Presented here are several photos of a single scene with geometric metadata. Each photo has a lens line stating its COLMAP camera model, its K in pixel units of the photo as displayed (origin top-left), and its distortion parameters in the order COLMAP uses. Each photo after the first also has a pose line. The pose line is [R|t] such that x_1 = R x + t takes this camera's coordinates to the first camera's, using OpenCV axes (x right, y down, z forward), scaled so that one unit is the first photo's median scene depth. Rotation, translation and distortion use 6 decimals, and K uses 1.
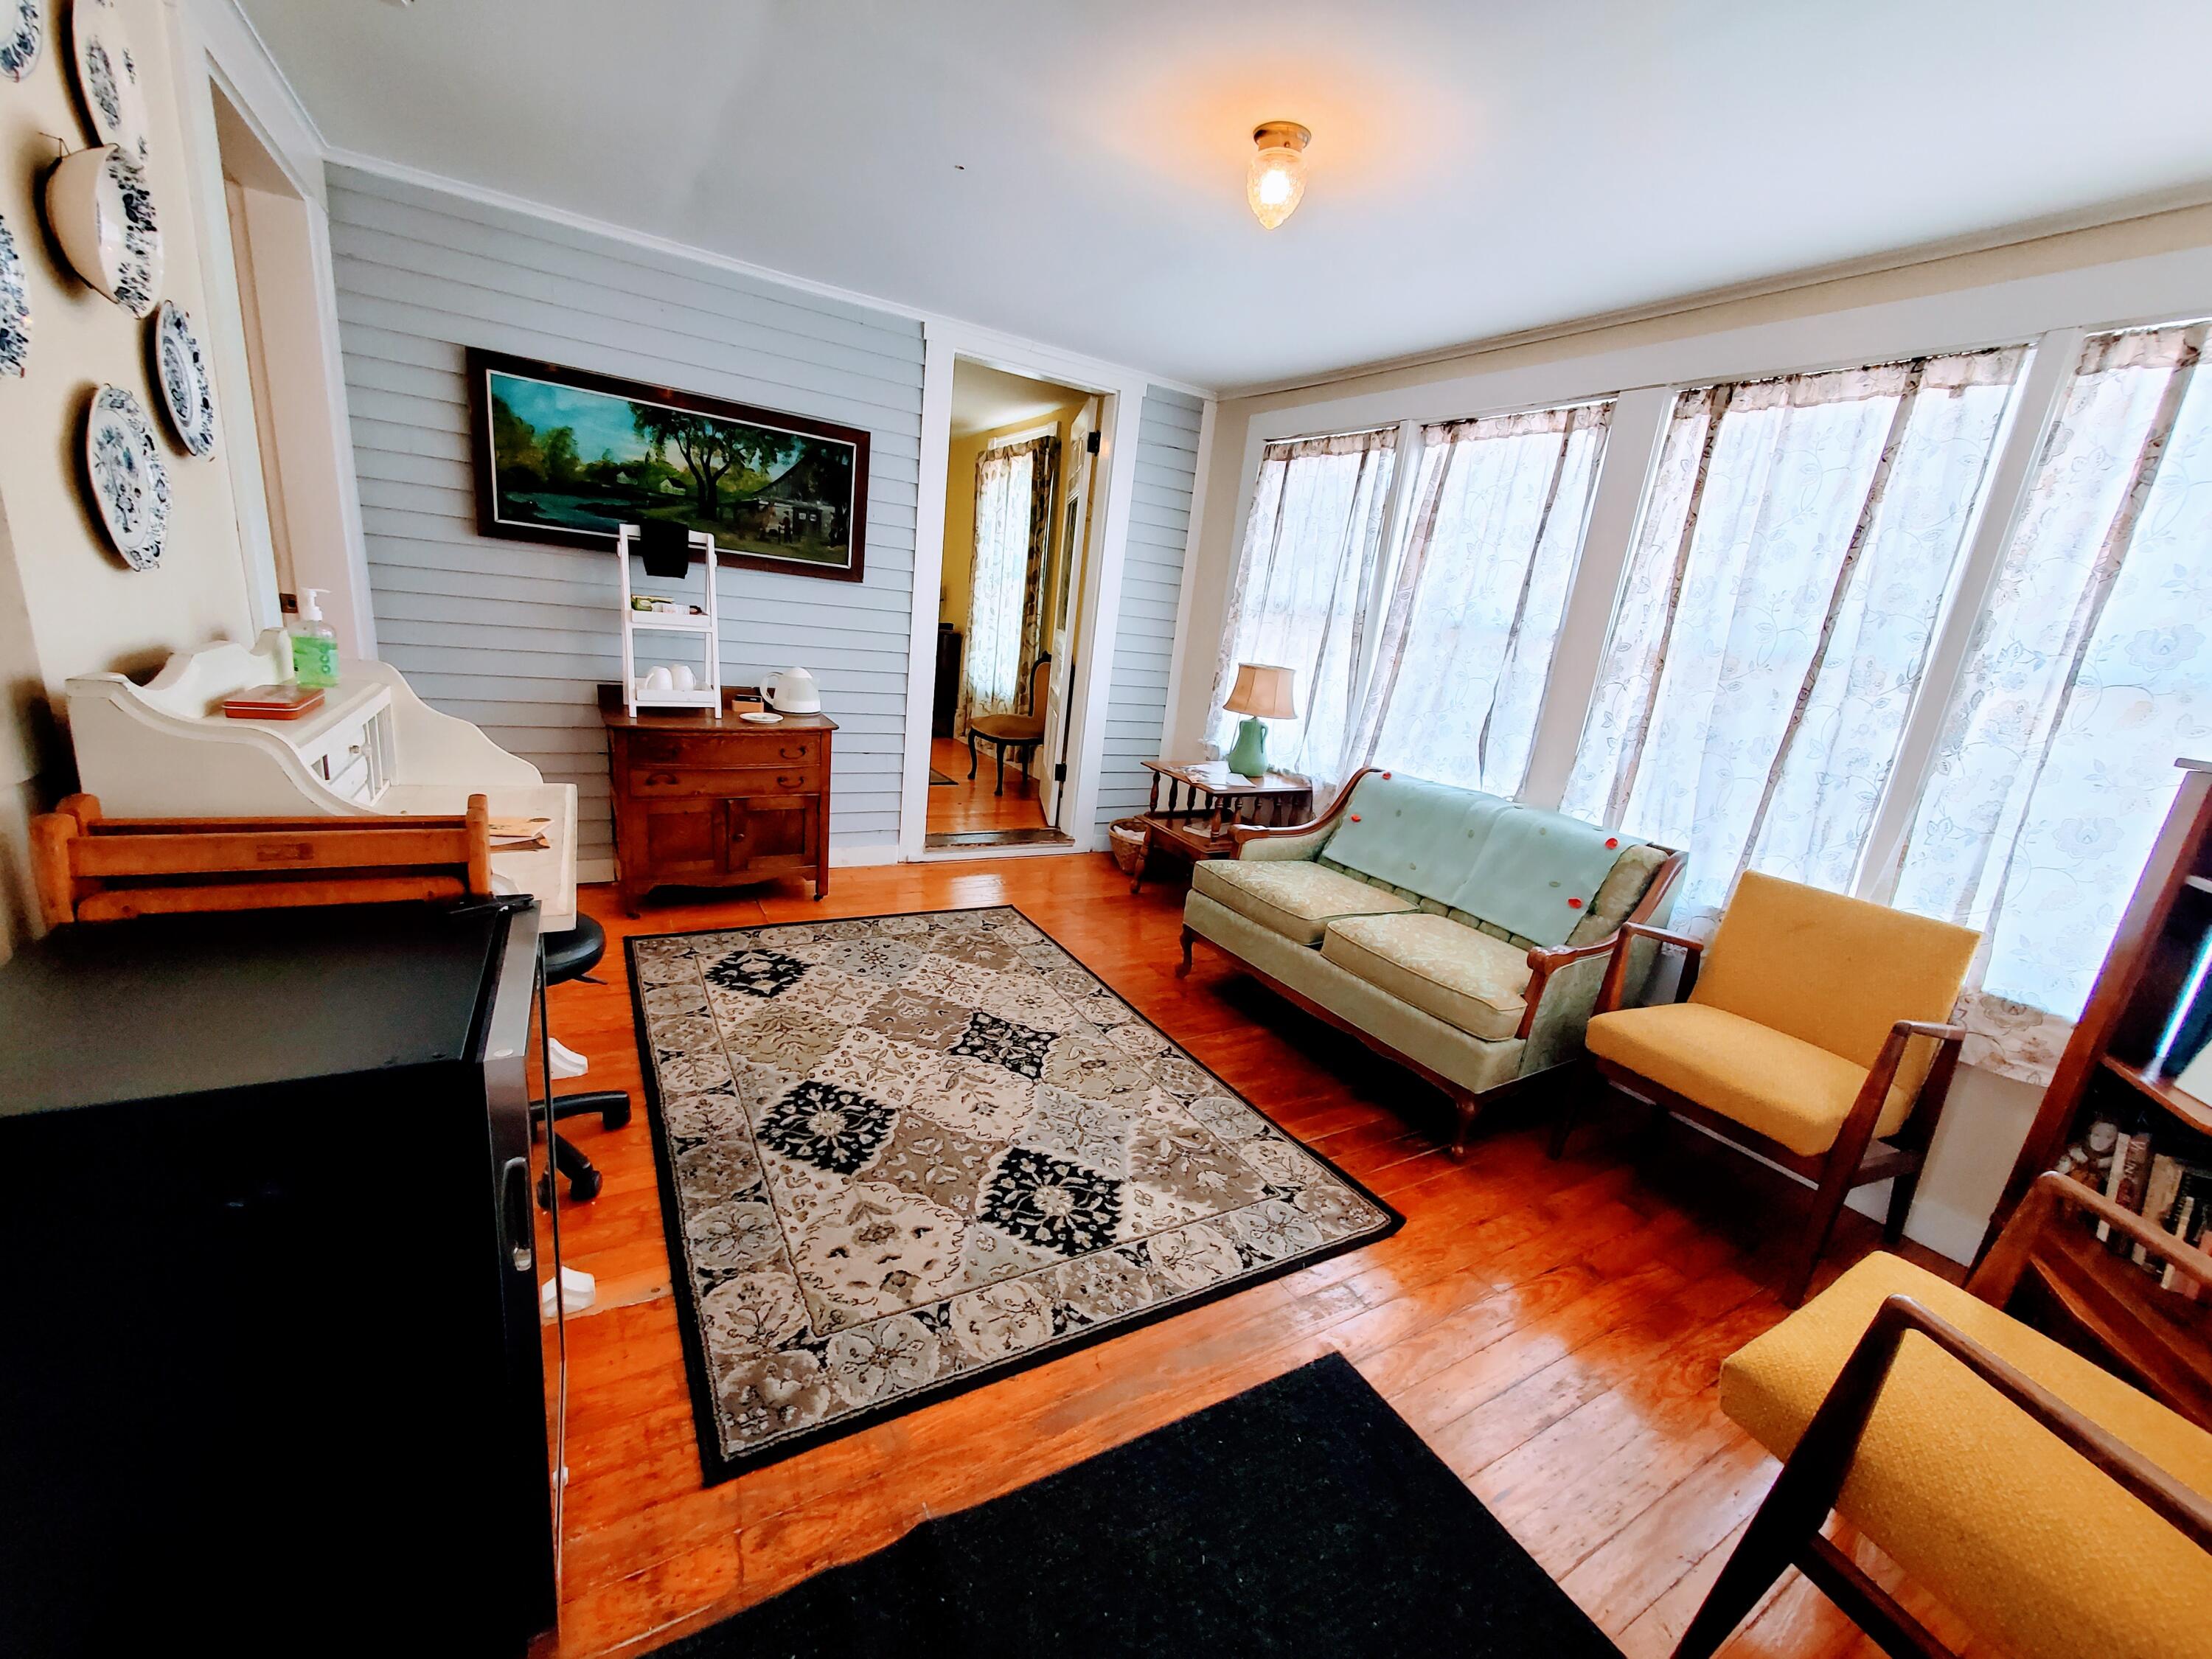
lens RADIAL K [[872.3, 0, 1098.2], [0, 872.3, 835.3], [0, 0, 1]] dist [-0.000571, -0.000299]
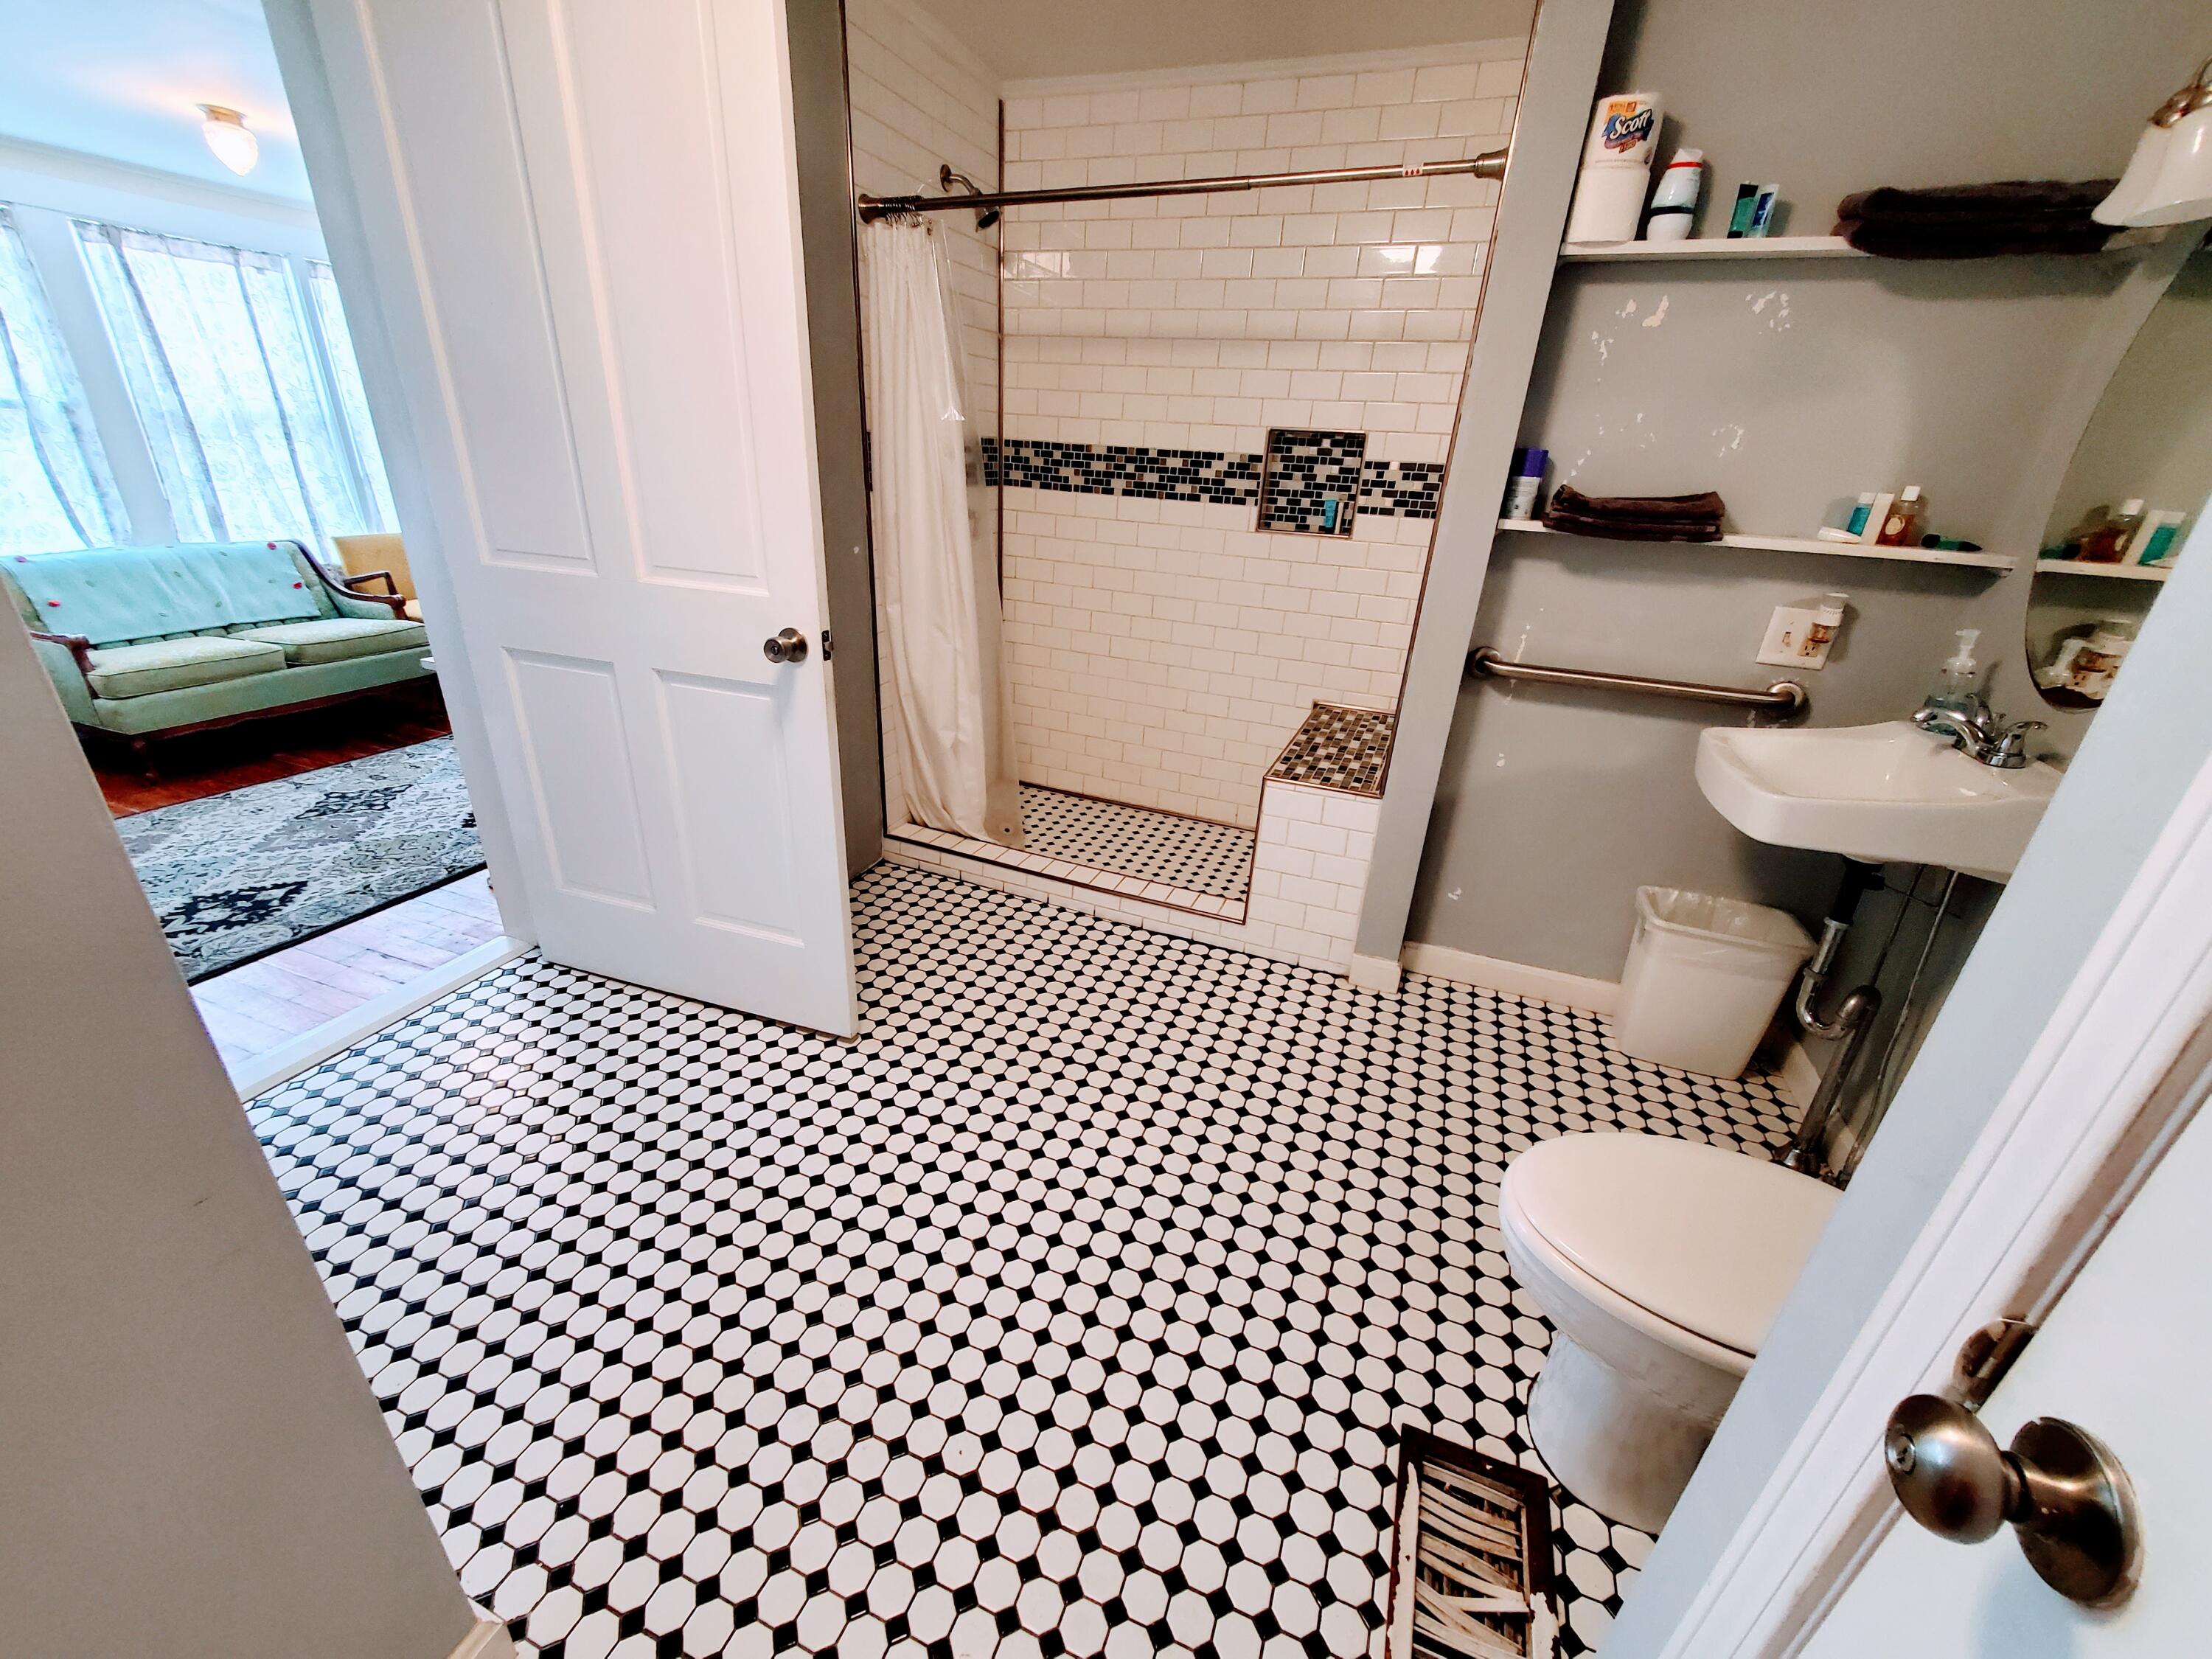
lens RADIAL K [[872.3, 0, 1098.2], [0, 872.3, 835.3], [0, 0, 1]] dist [-0.000571, -0.000299]
pose [[-0.609716, -0.440782, 0.658754, -1.627502], [0.088876, 0.787849, 0.609422, -0.409203], [-0.787621, 0.430122, -0.441189, 0.701645]]
